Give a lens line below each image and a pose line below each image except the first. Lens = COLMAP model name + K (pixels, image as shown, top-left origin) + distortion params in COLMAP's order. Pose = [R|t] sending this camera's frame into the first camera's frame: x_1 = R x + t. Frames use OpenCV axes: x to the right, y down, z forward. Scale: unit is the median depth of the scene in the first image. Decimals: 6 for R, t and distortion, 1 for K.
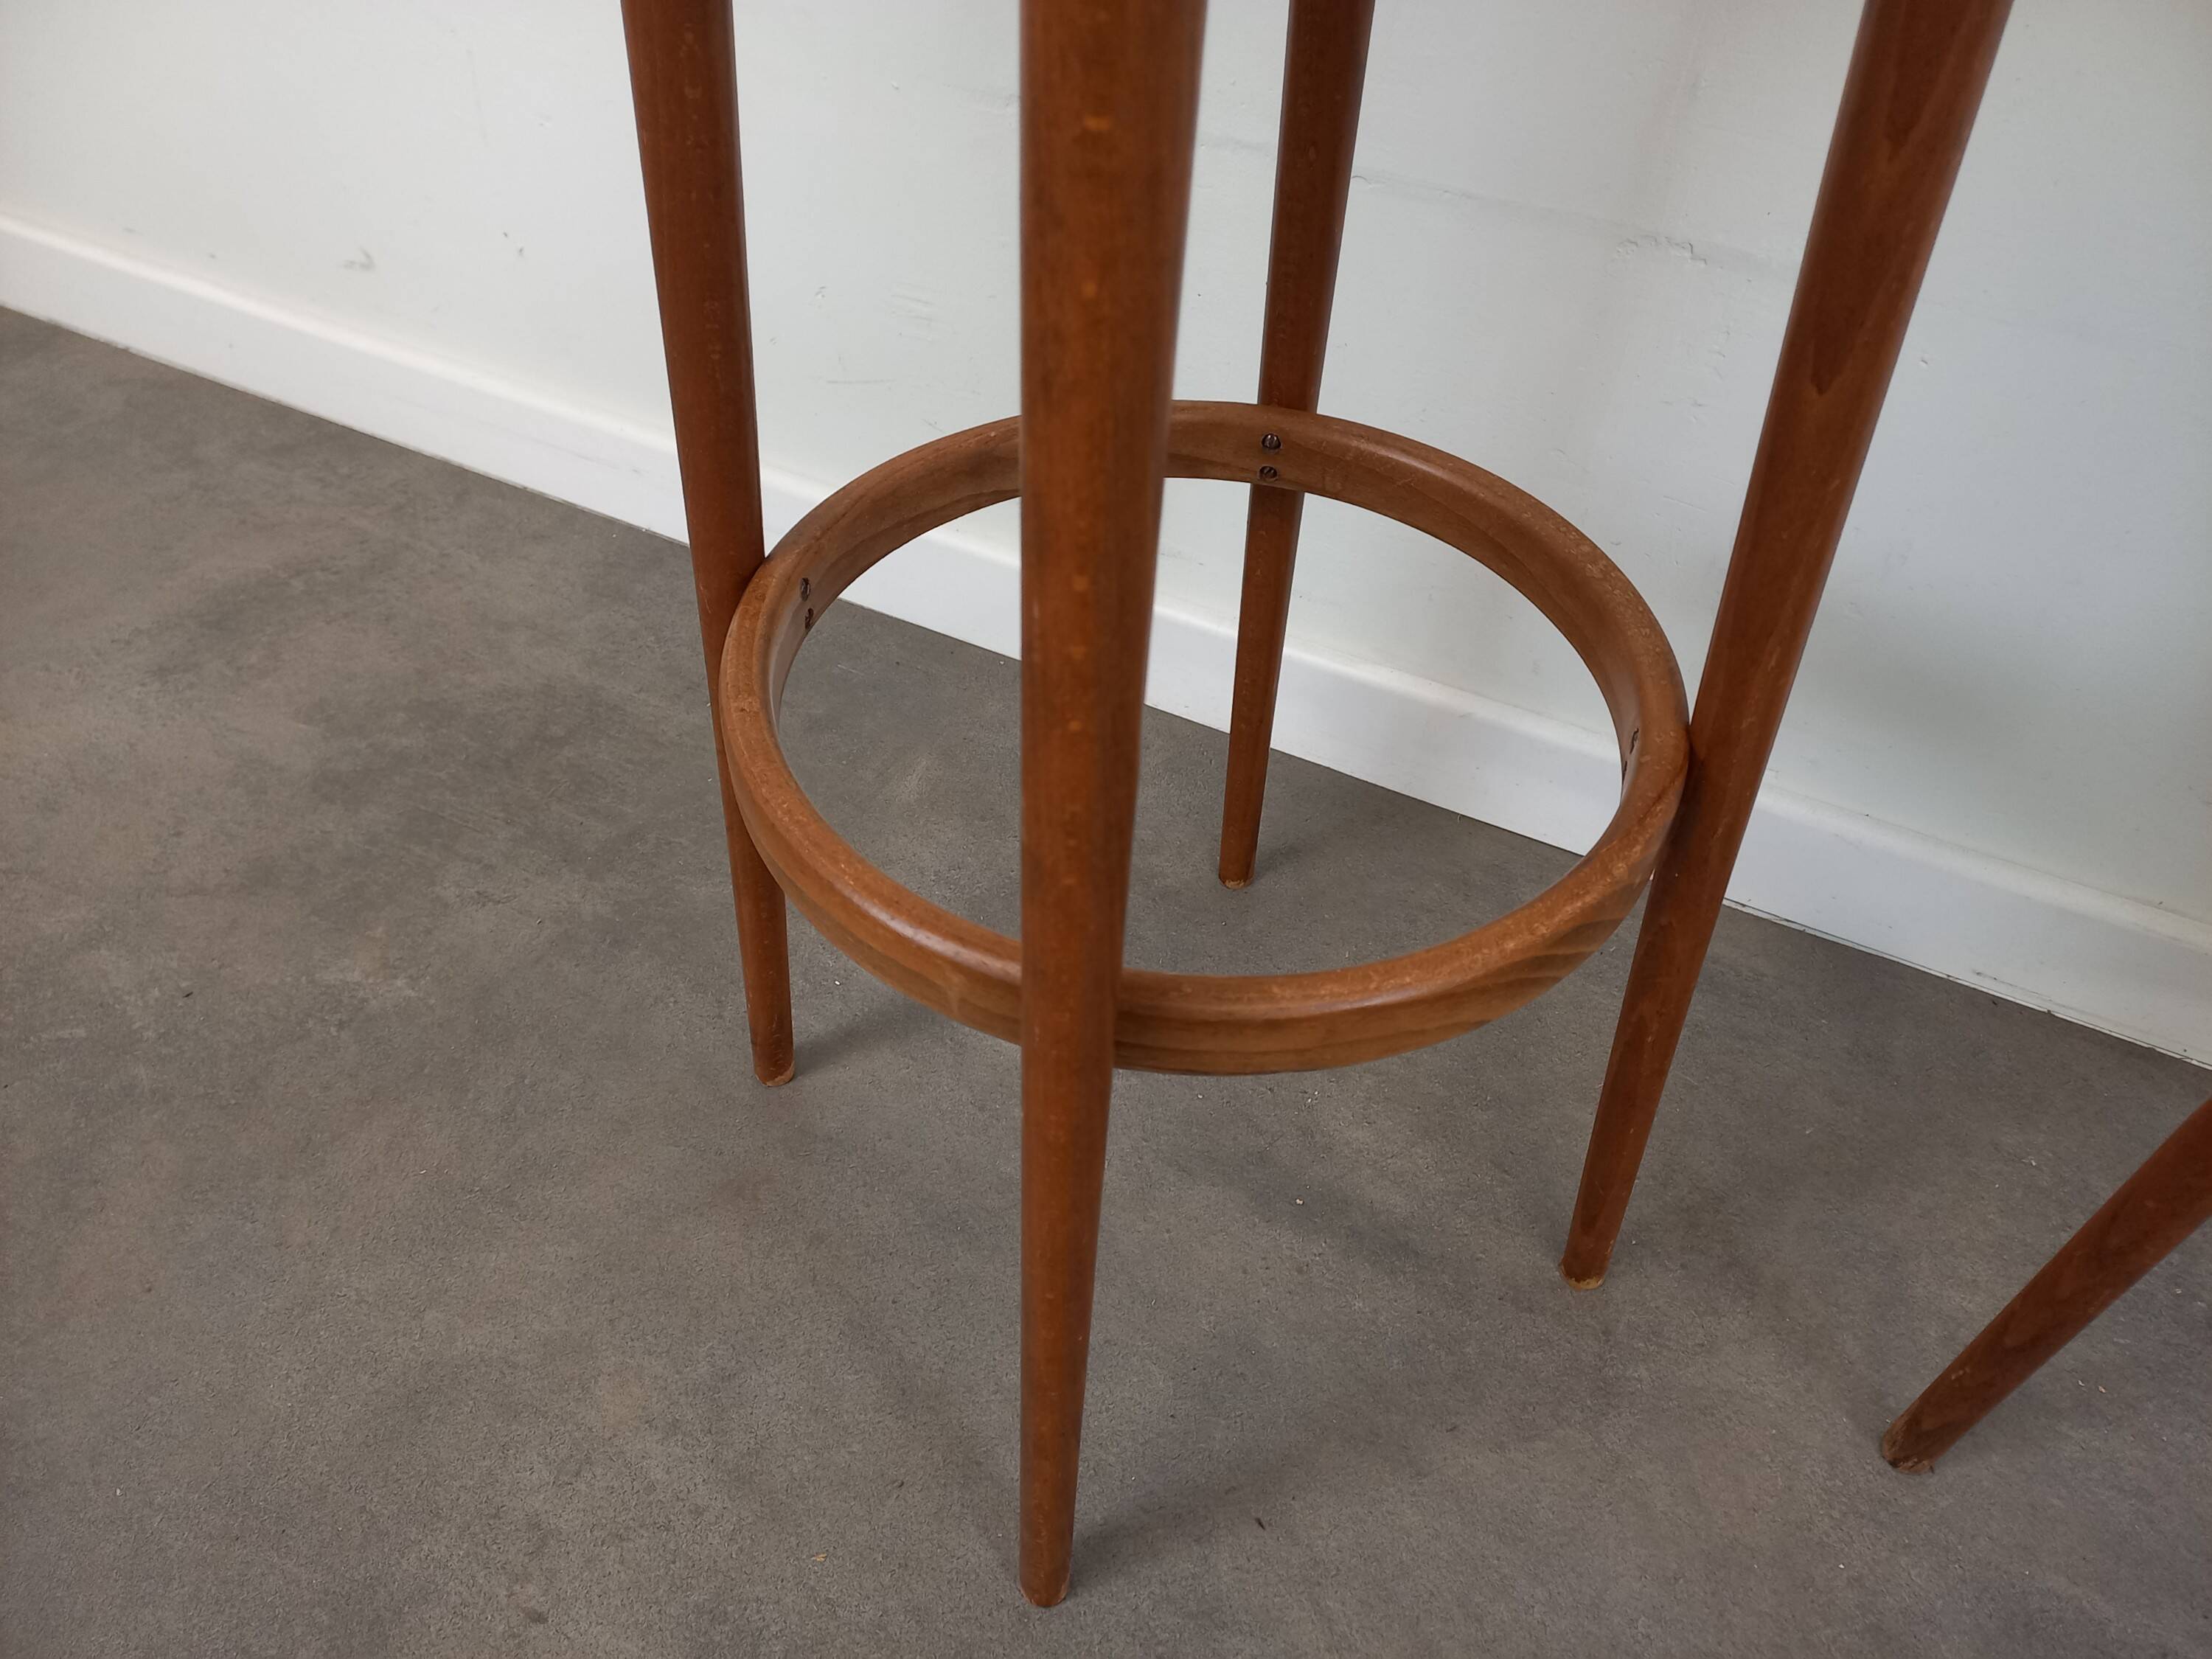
lens RADIAL K [[1600.7, 0, 1124.3], [0, 1600.7, 852.5], [0, 0, 1]] dist [0.060414, -0.043476]
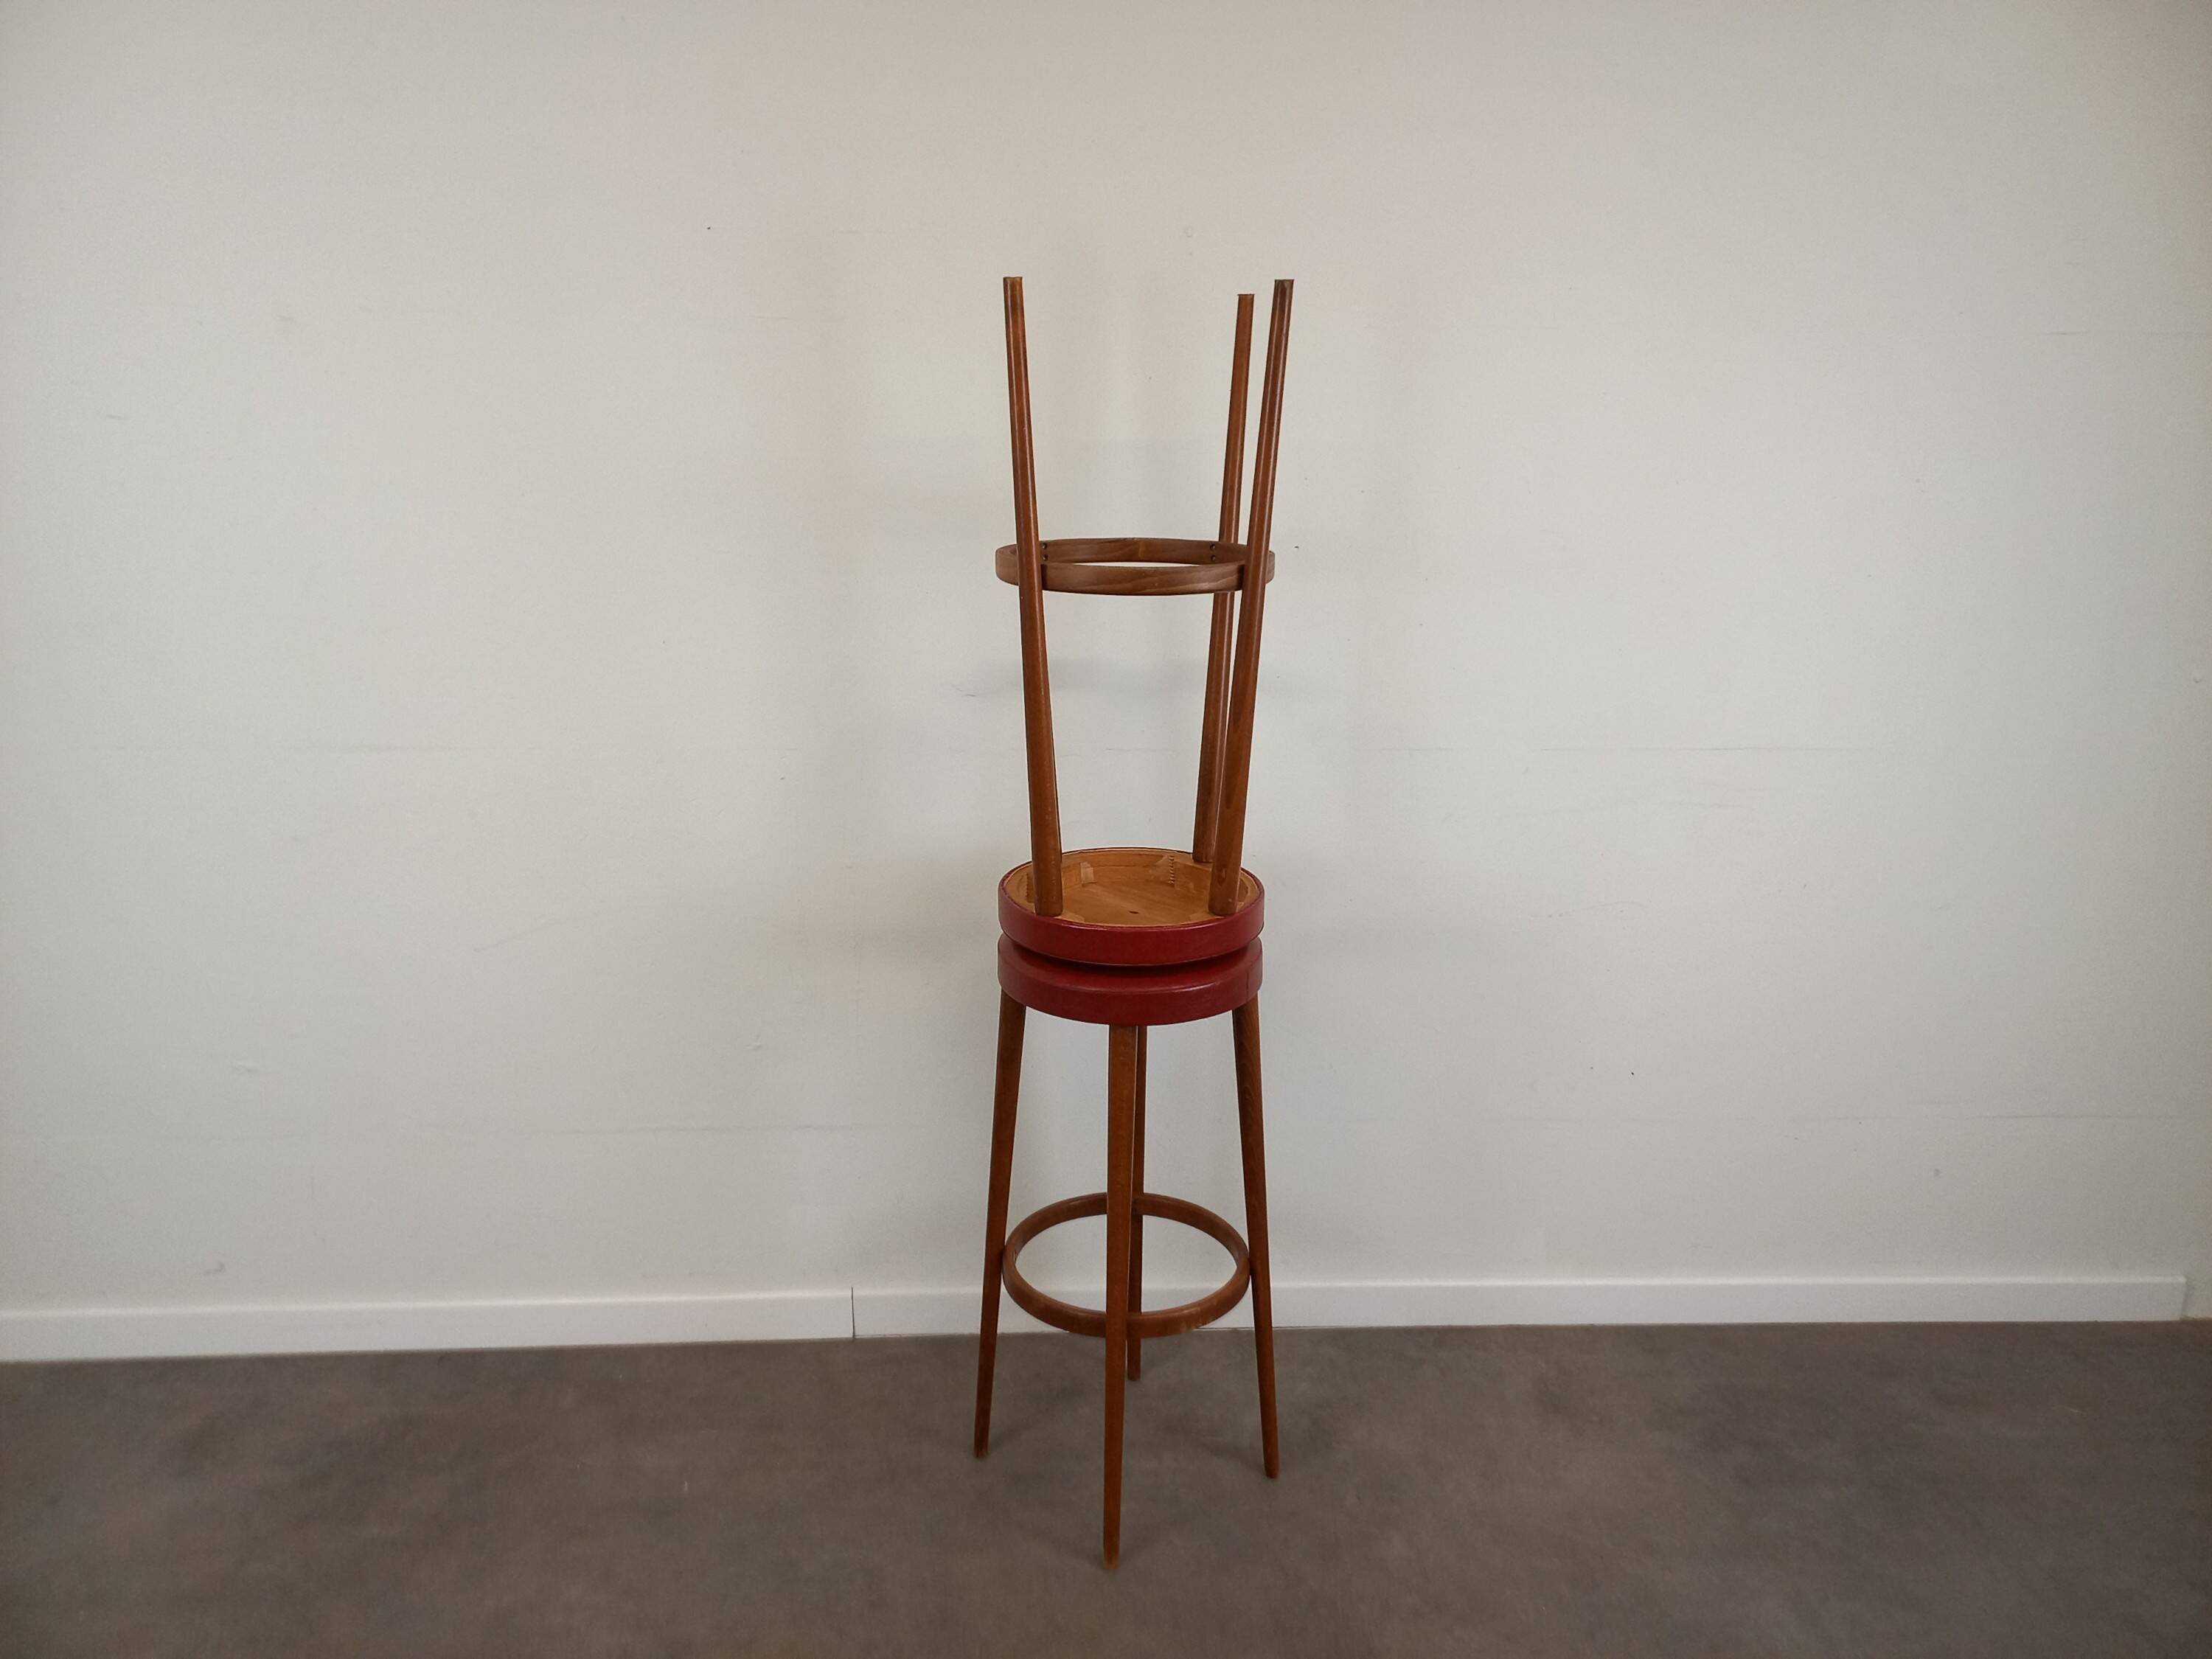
lens RADIAL K [[1628.5, 0, 1087.7], [0, 1628.5, 791.2], [0, 0, 1]] dist [0.046622, -0.016501]
pose [[0.863222, -0.134554, 0.486563, -0.645818], [0.361719, 0.837187, -0.410217, 0.580426], [-0.352147, 0.530107, 0.771349, -1.977043]]
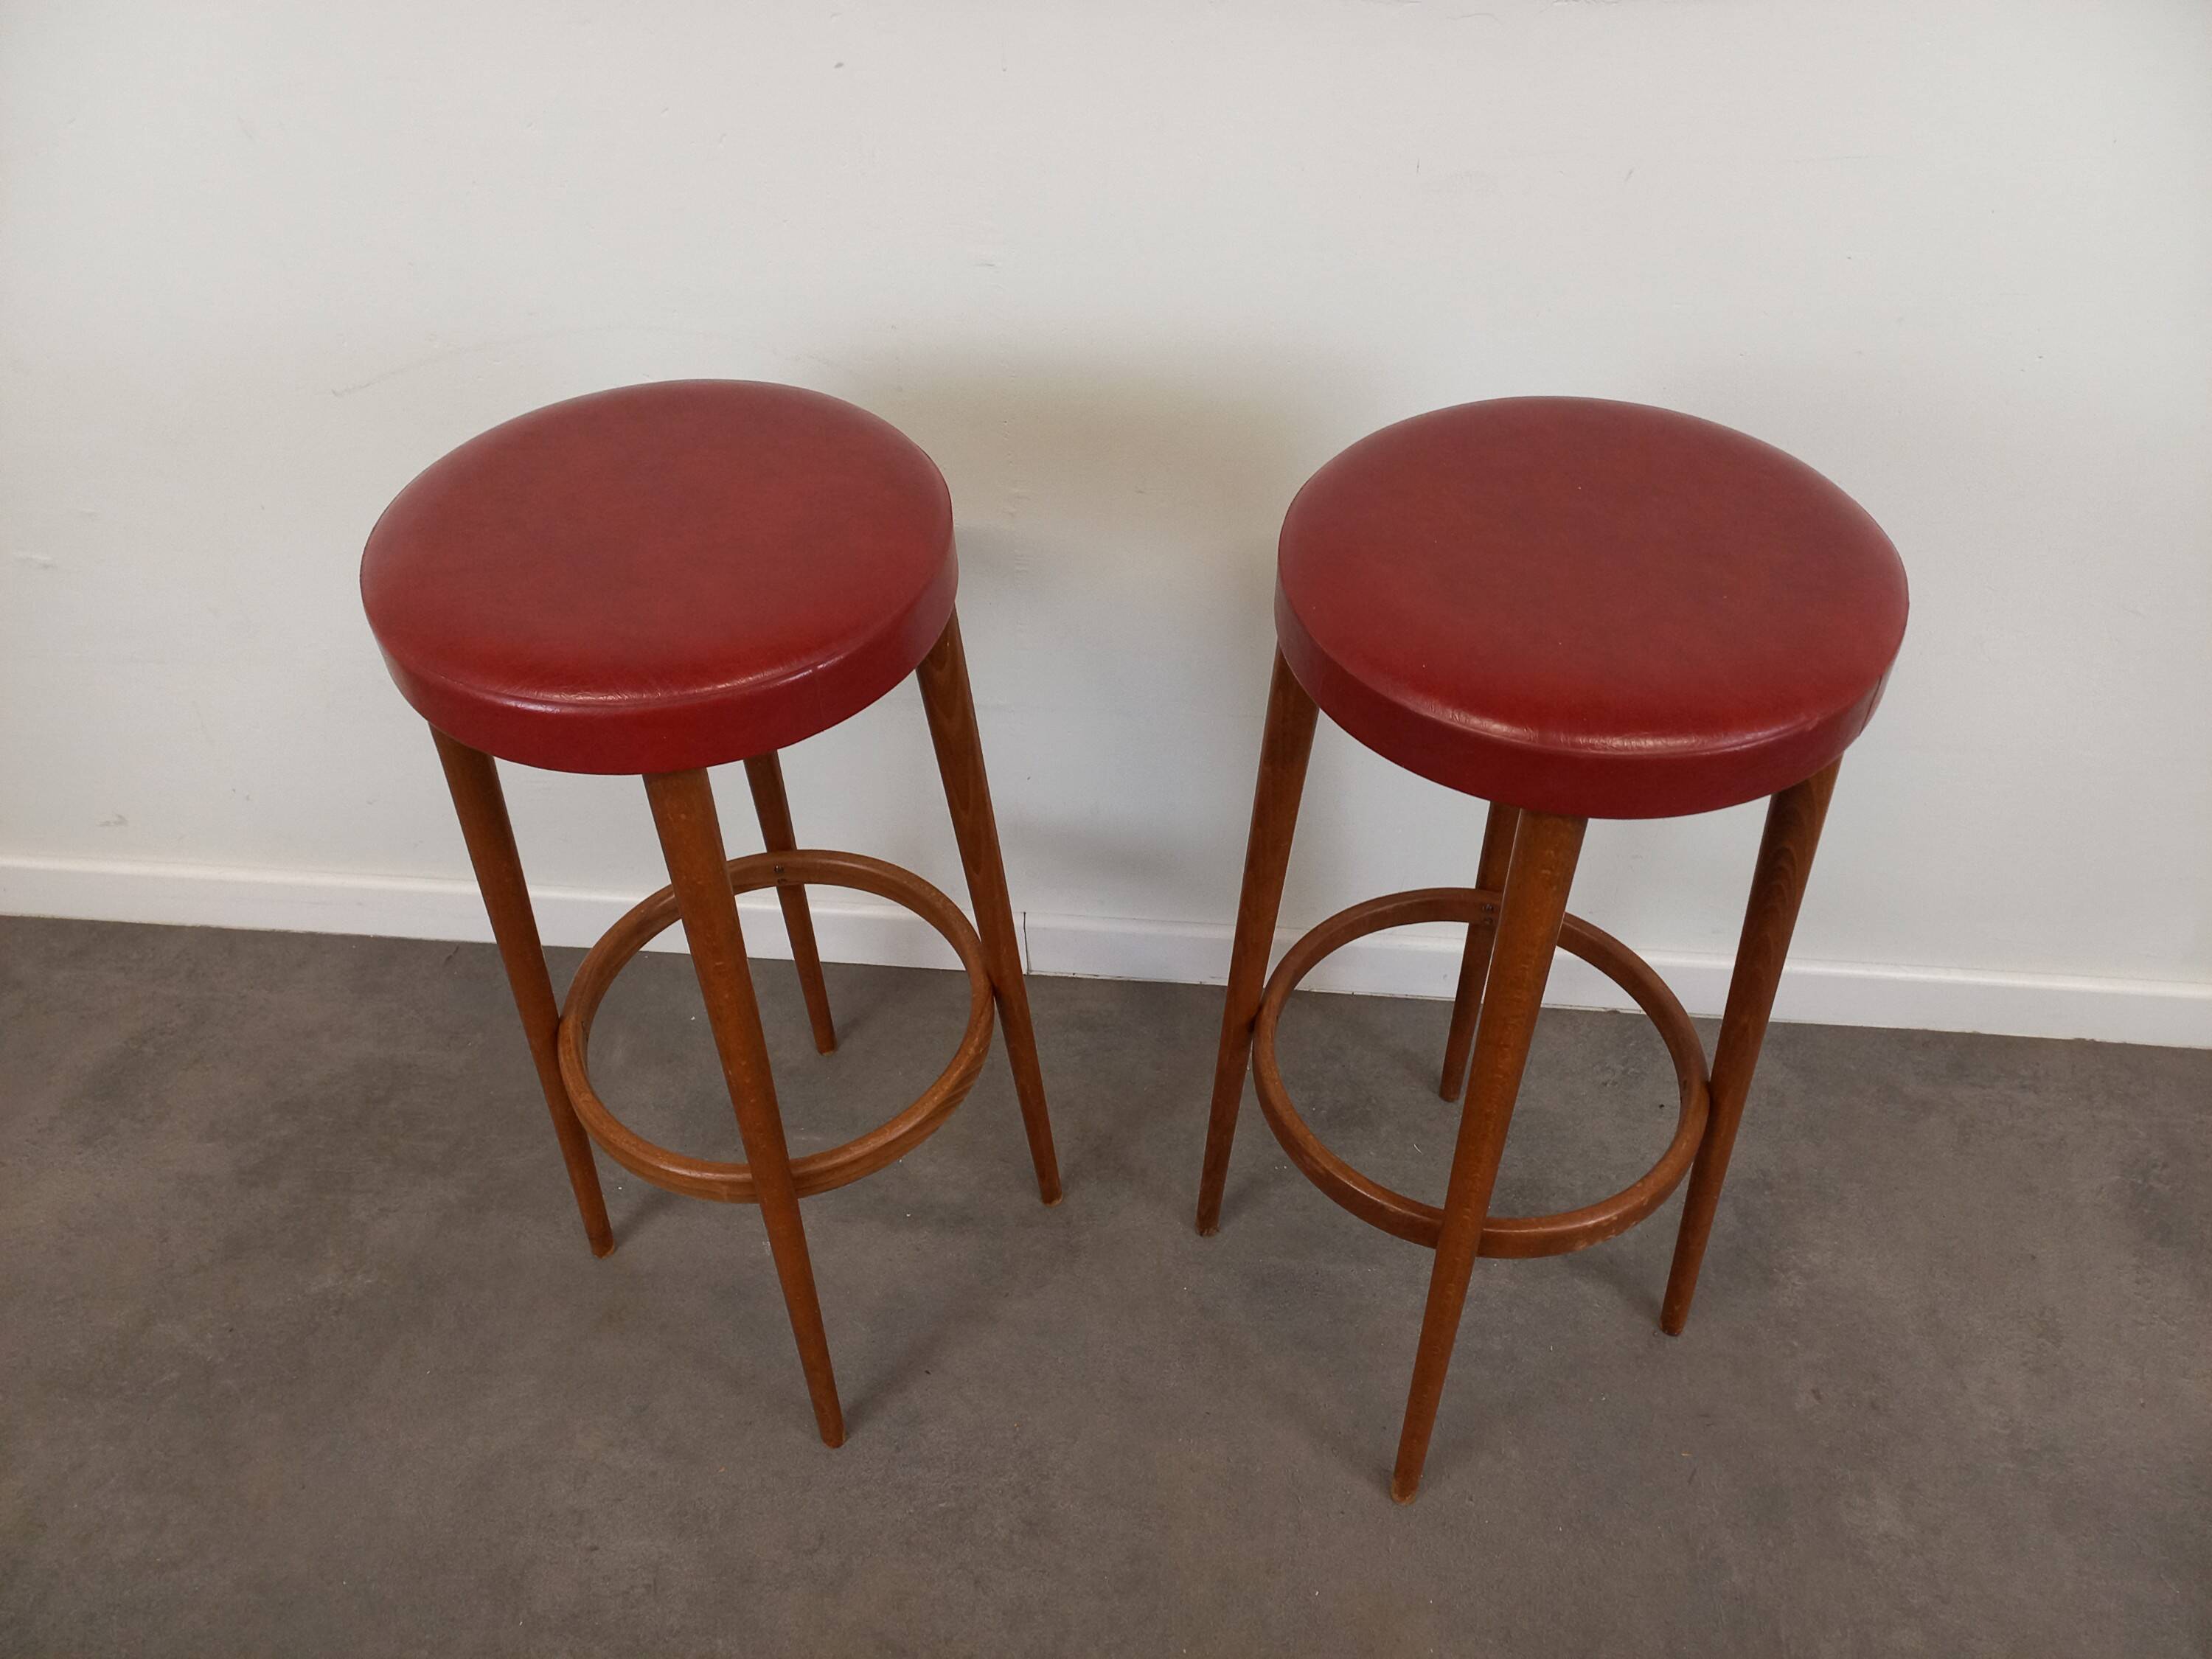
lens RADIAL K [[1600.7, 0, 1098.2], [0, 1600.7, 837.8], [0, 0, 1]] dist [0.060414, -0.043476]
pose [[0.927702, -0.290987, 0.233872, 0.003028], [0.292335, 0.955855, 0.029681, -0.192436], [-0.232185, 0.040834, 0.971814, -0.882021]]
